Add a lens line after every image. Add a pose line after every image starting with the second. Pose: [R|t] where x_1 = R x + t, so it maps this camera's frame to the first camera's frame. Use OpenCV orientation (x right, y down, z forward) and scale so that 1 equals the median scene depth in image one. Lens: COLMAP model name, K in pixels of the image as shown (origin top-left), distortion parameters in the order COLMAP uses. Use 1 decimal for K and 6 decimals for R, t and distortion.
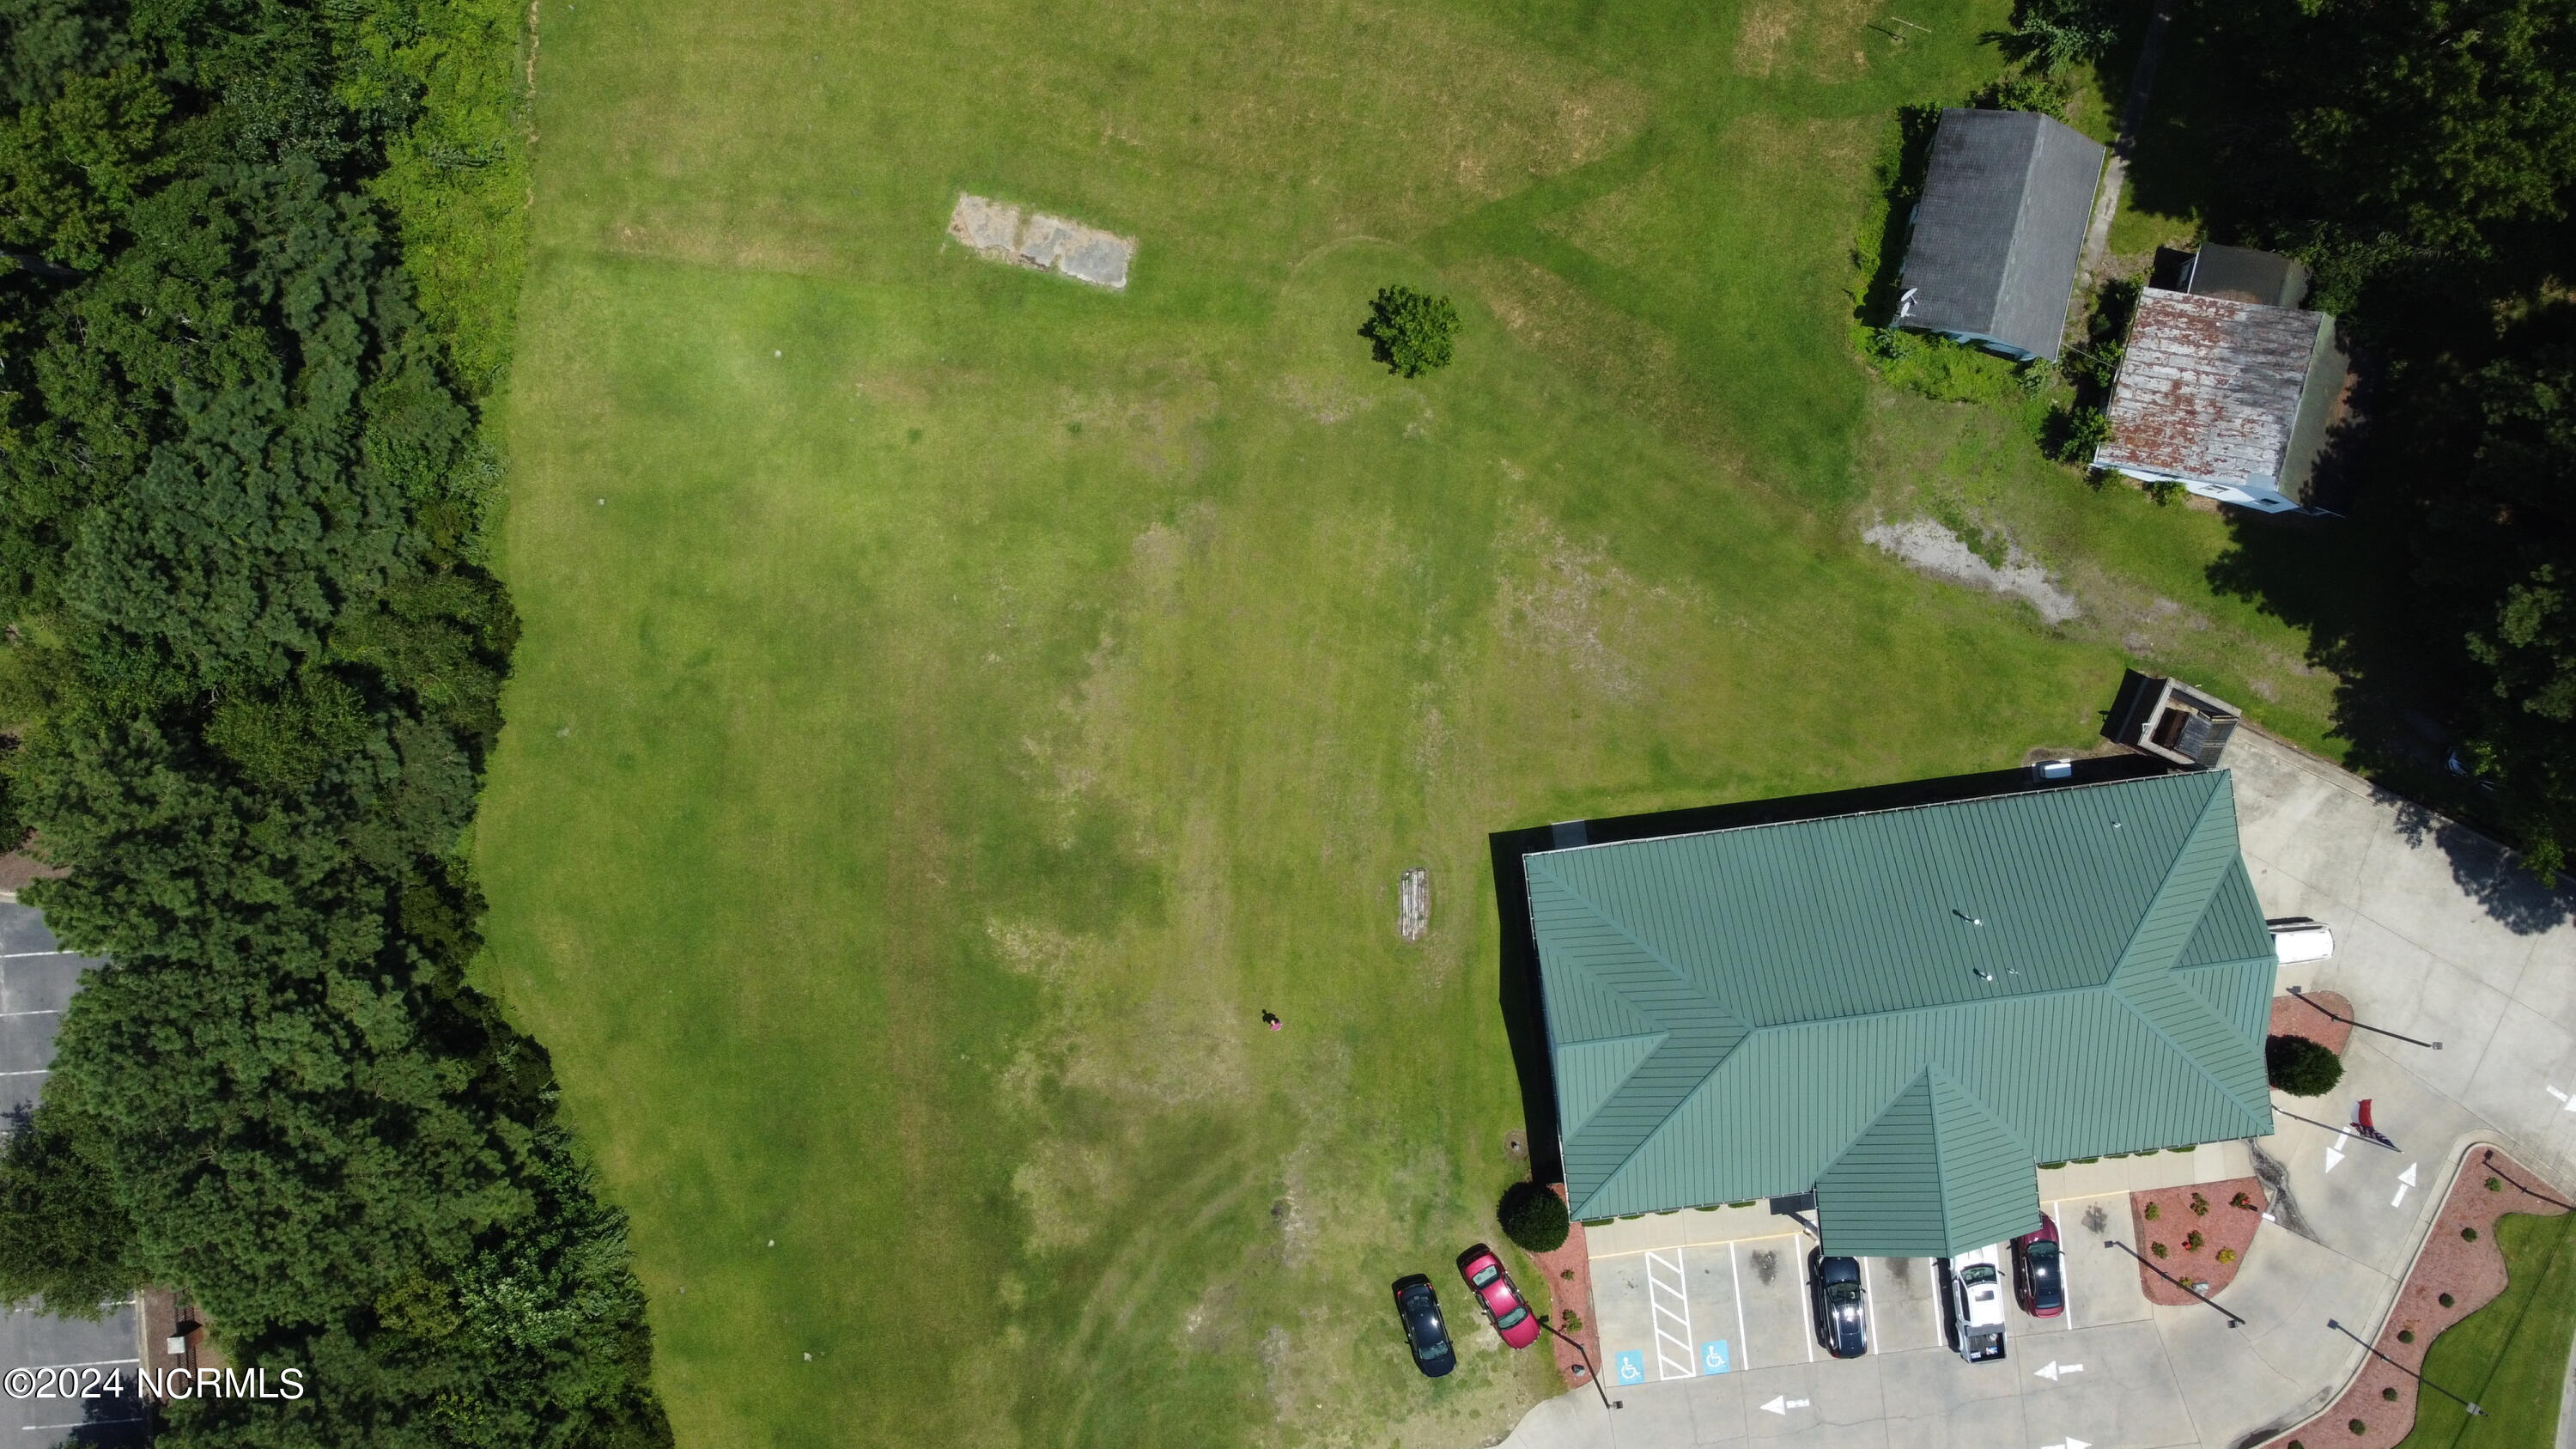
lens RADIAL K [[1937.4, 0, 1295.0], [0, 1937.4, 707.8], [0, 0, 1]] dist [-0.004088, 0.002316]
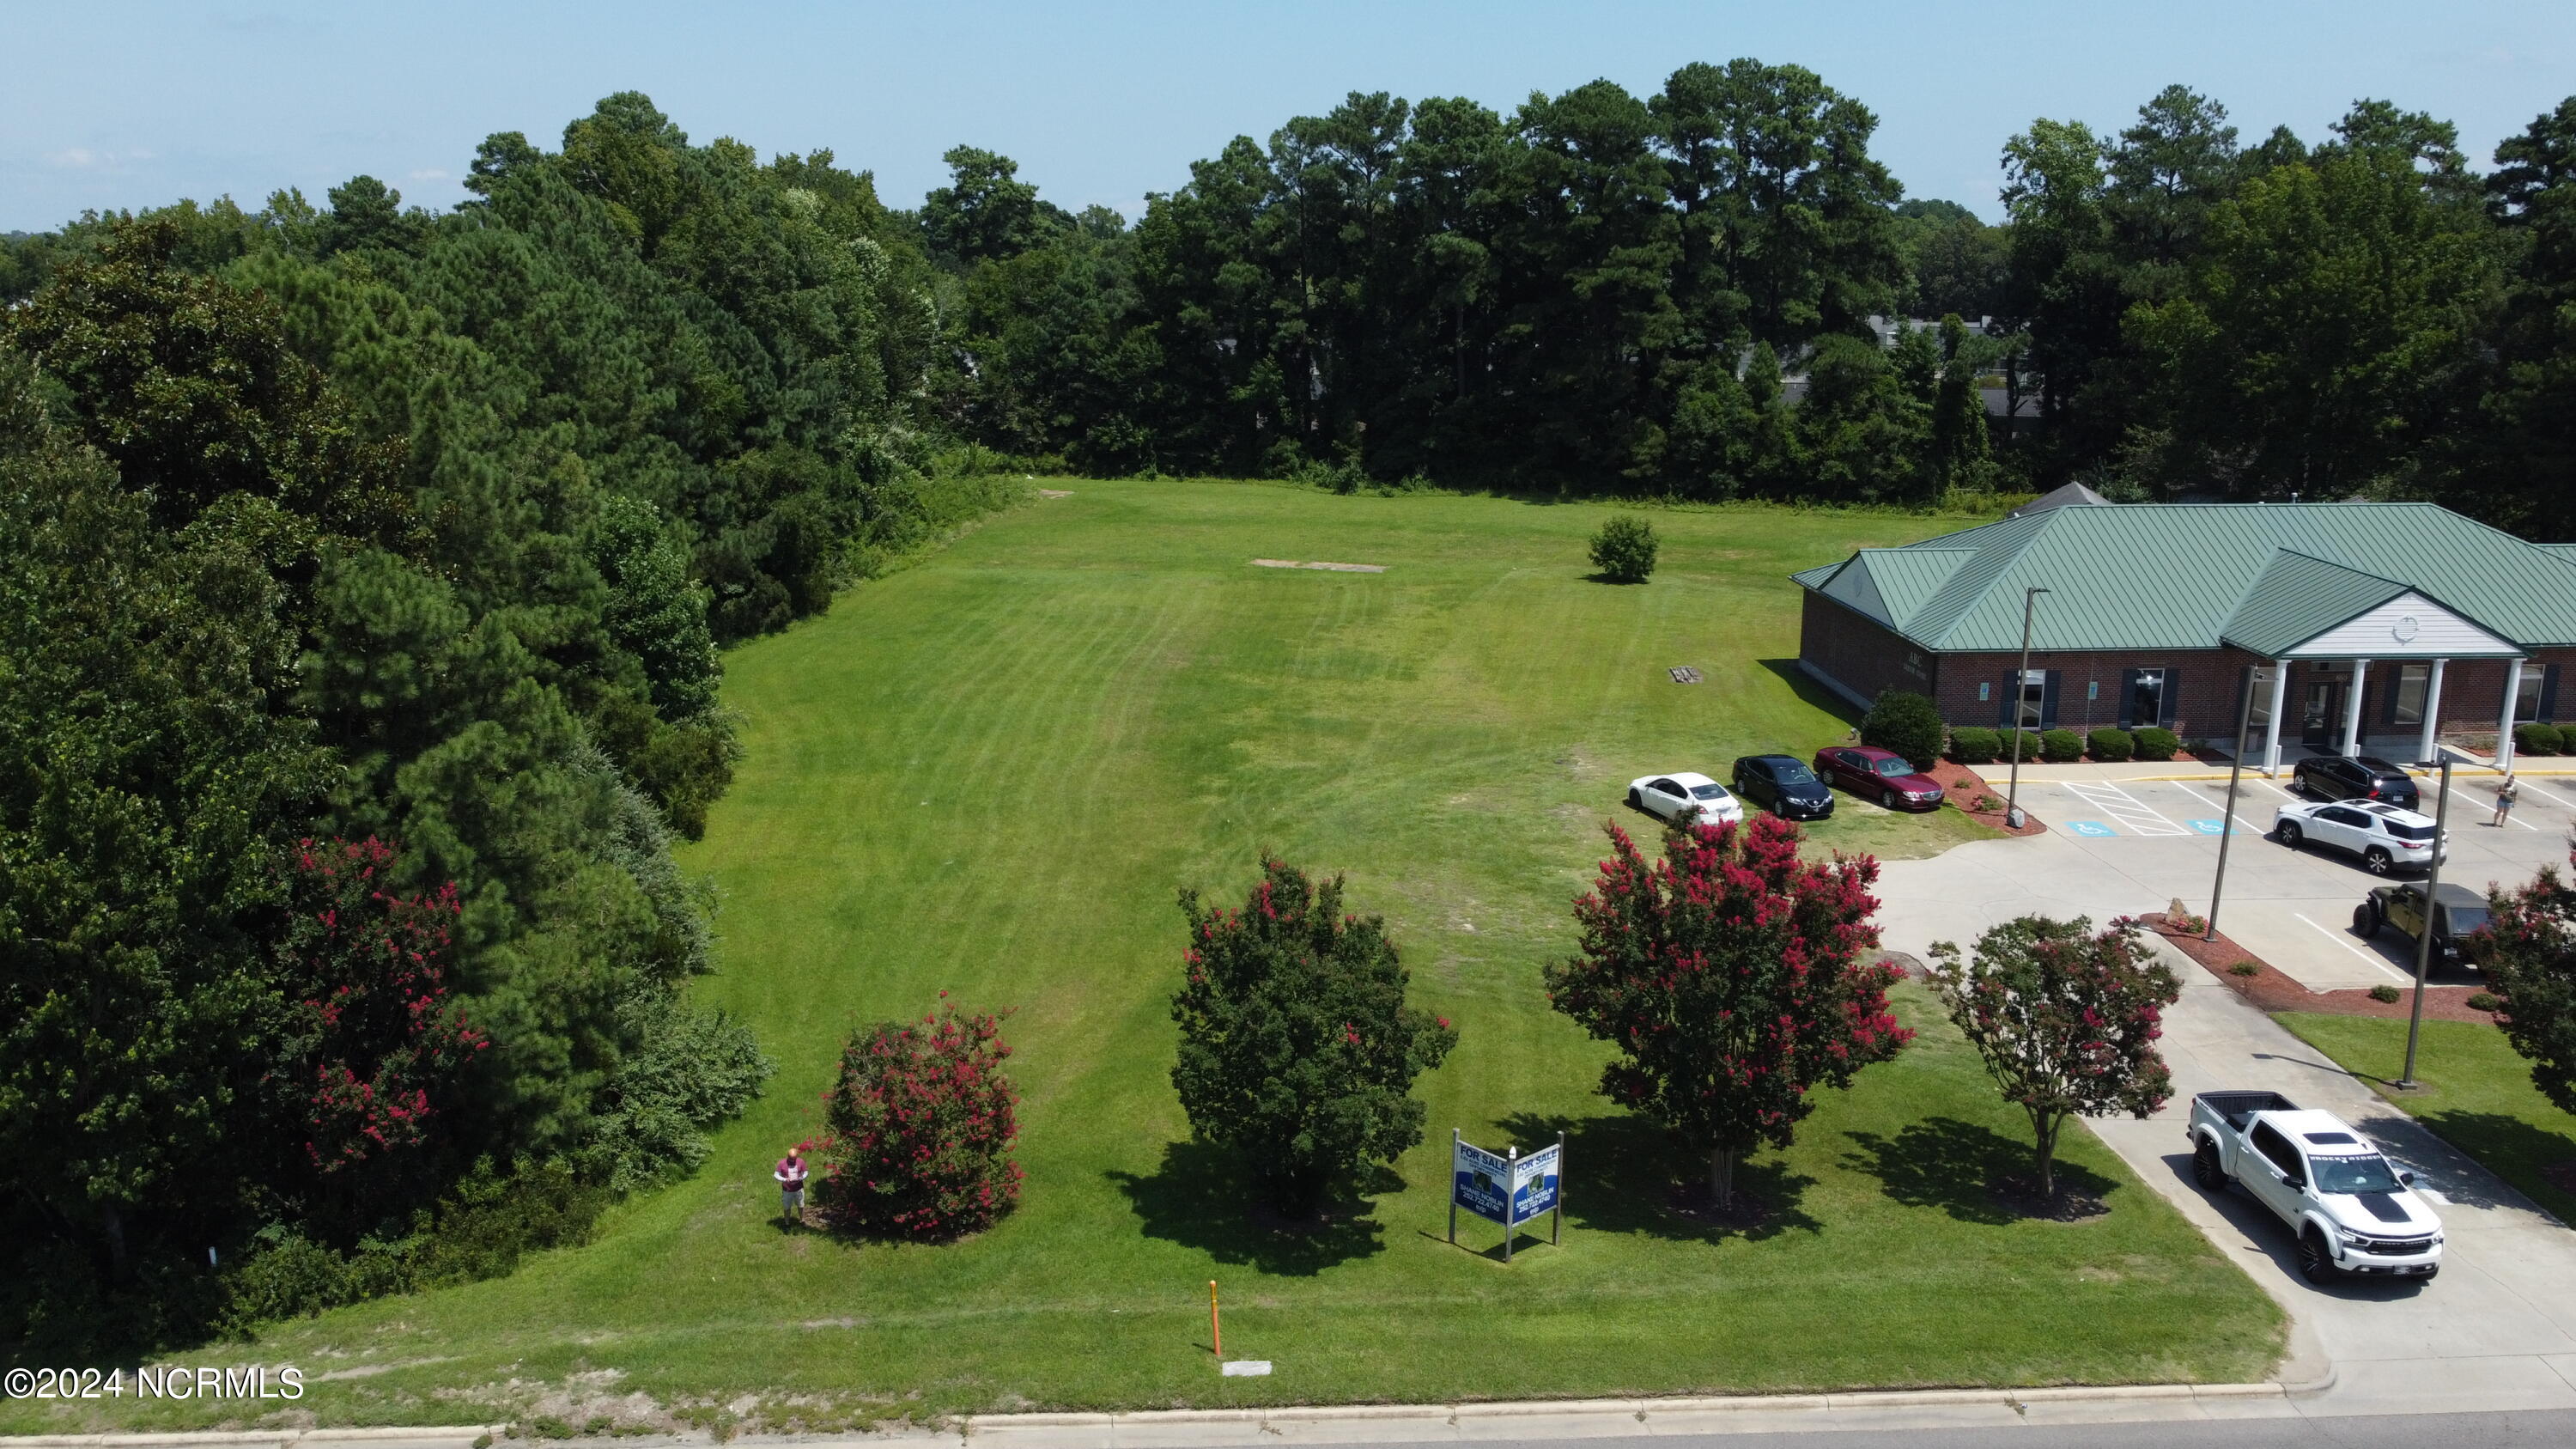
lens RADIAL K [[1937.4, 0, 1290.5], [0, 1937.4, 746.6], [0, 0, 1]] dist [-0.004088, 0.002316]
pose [[0.998124, 0.005786, -0.060957, -0.070512], [-0.060411, 0.255499, -0.964920, 1.019632], [0.009992, 0.966792, 0.255369, 0.792698]]
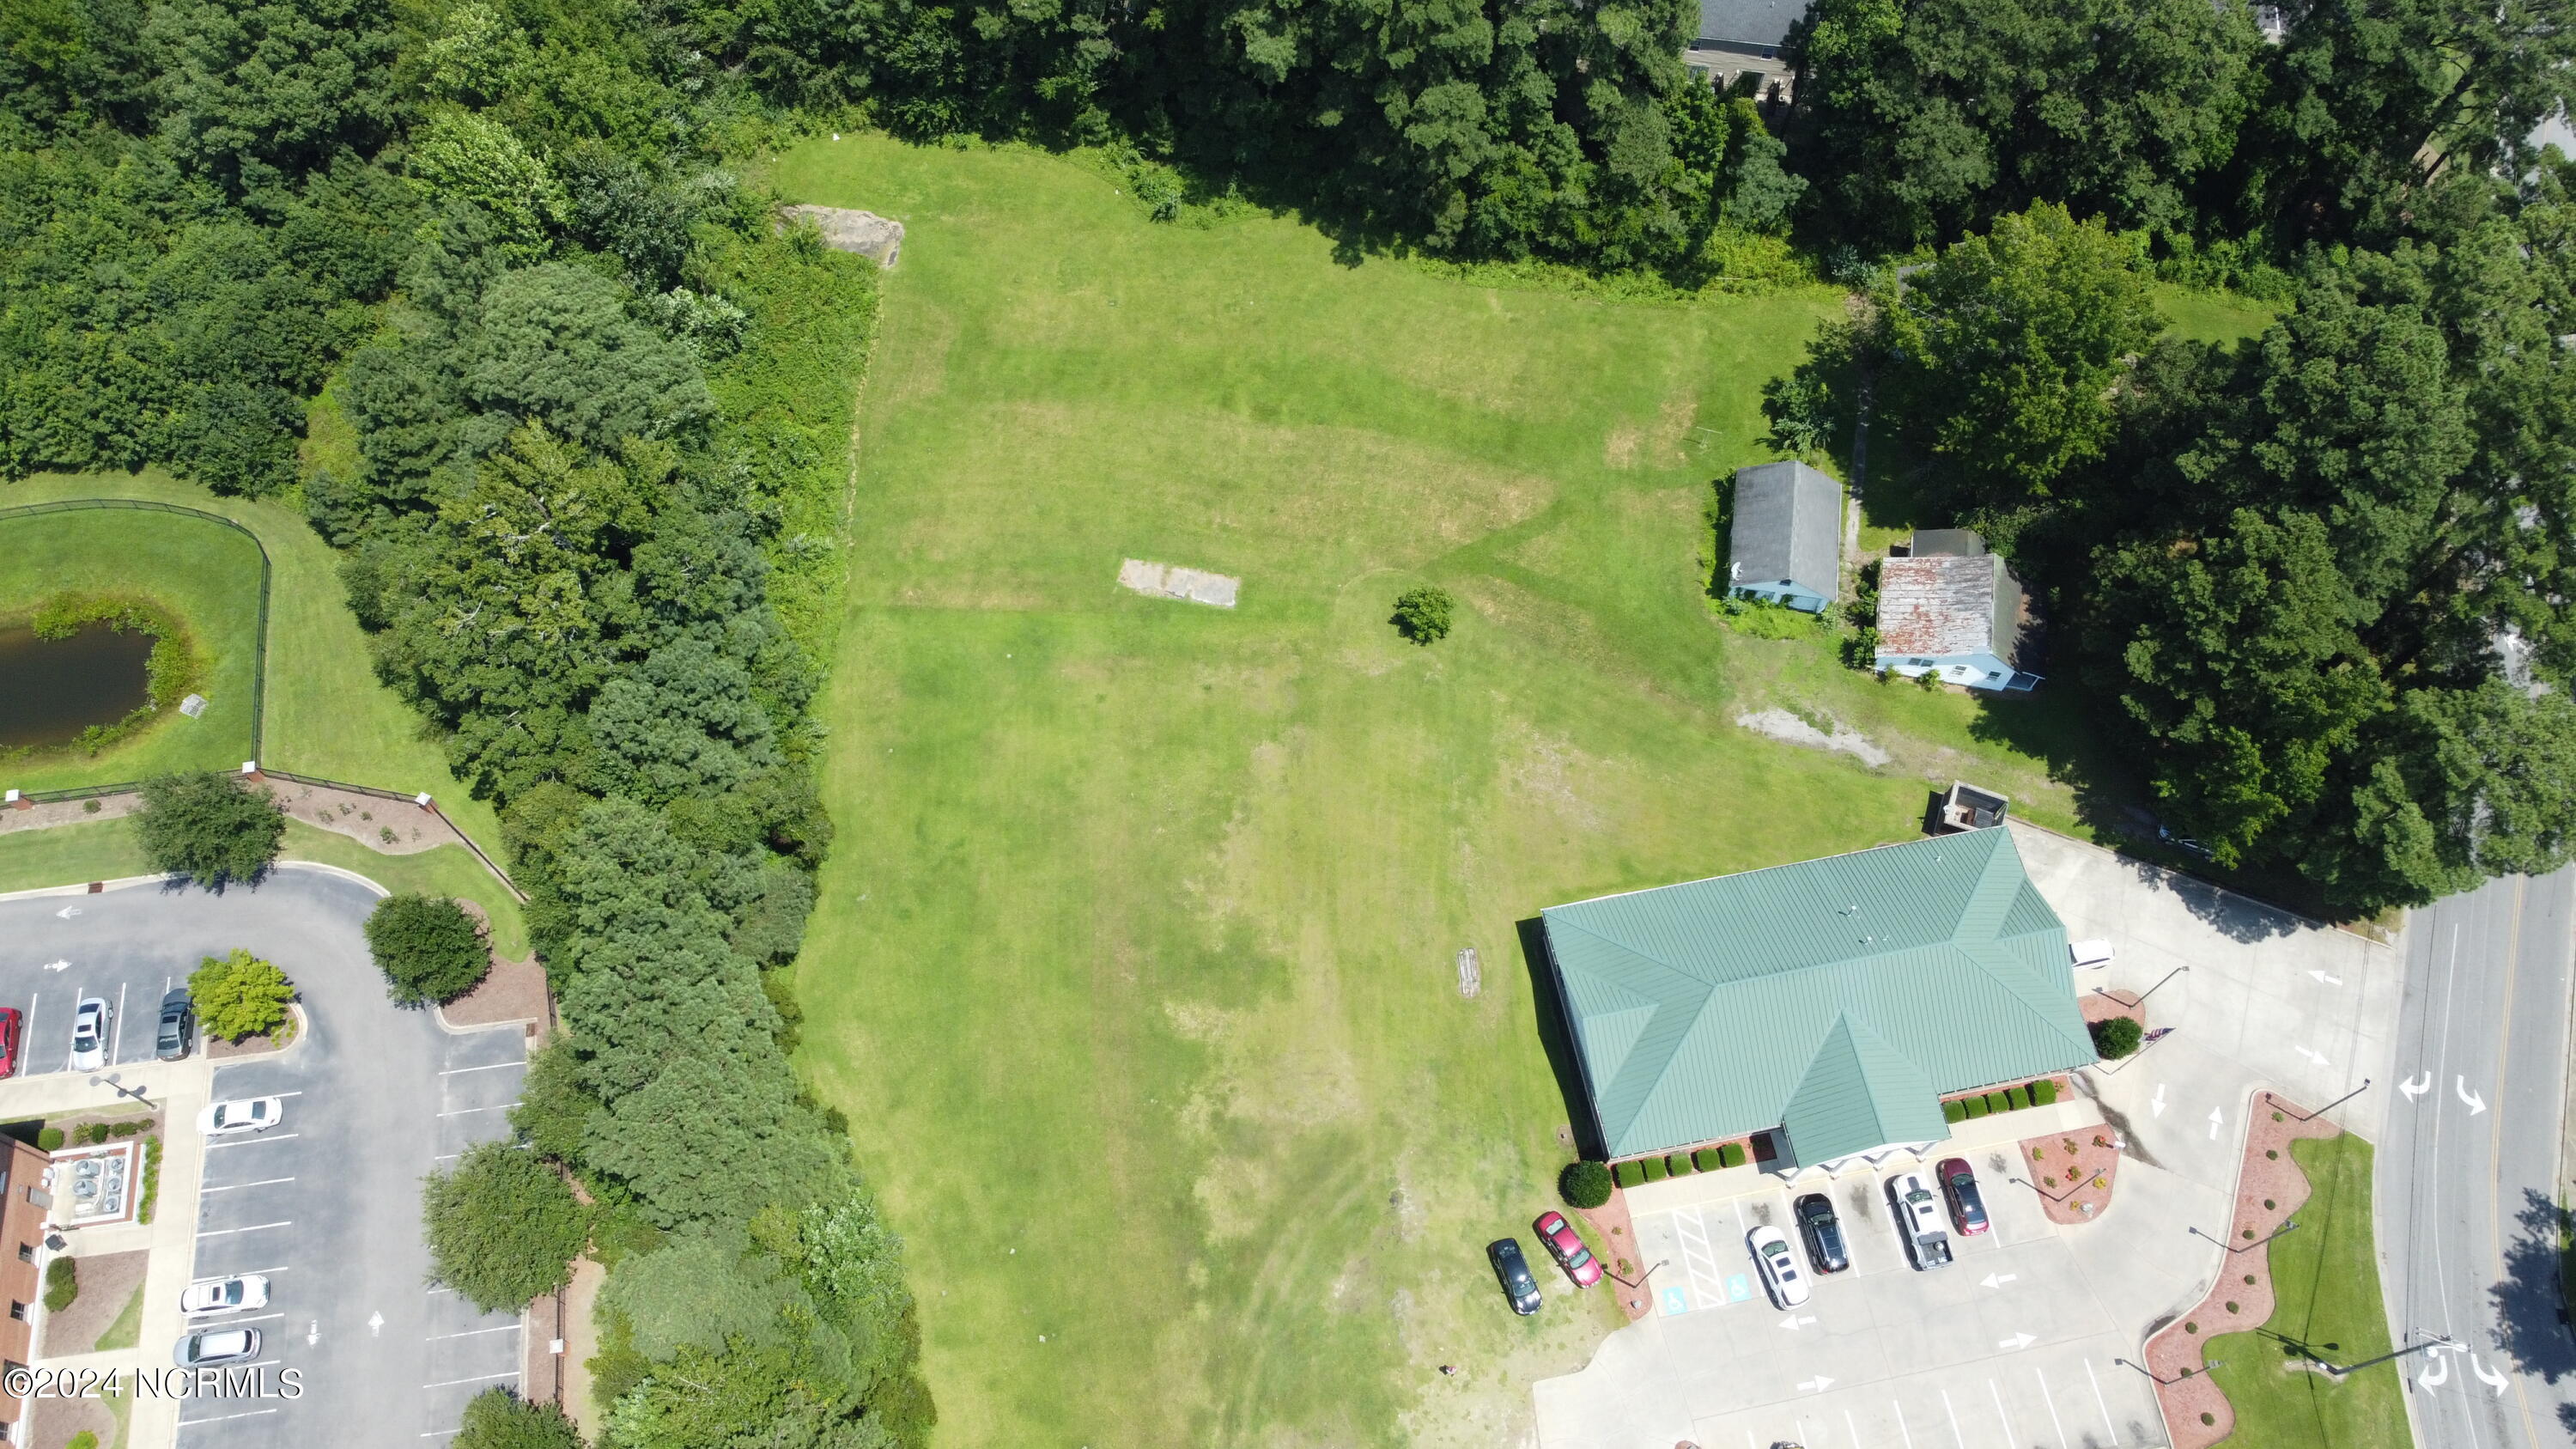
lens RADIAL K [[1937.4, 0, 1289.8], [0, 1937.4, 715.3], [0, 0, 1]] dist [-0.004088, 0.002316]
pose [[0.996982, -0.062955, 0.045435, -0.119609], [0.076597, 0.893079, -0.443331, 0.547256], [-0.012667, 0.445474, 0.895206, -0.339058]]
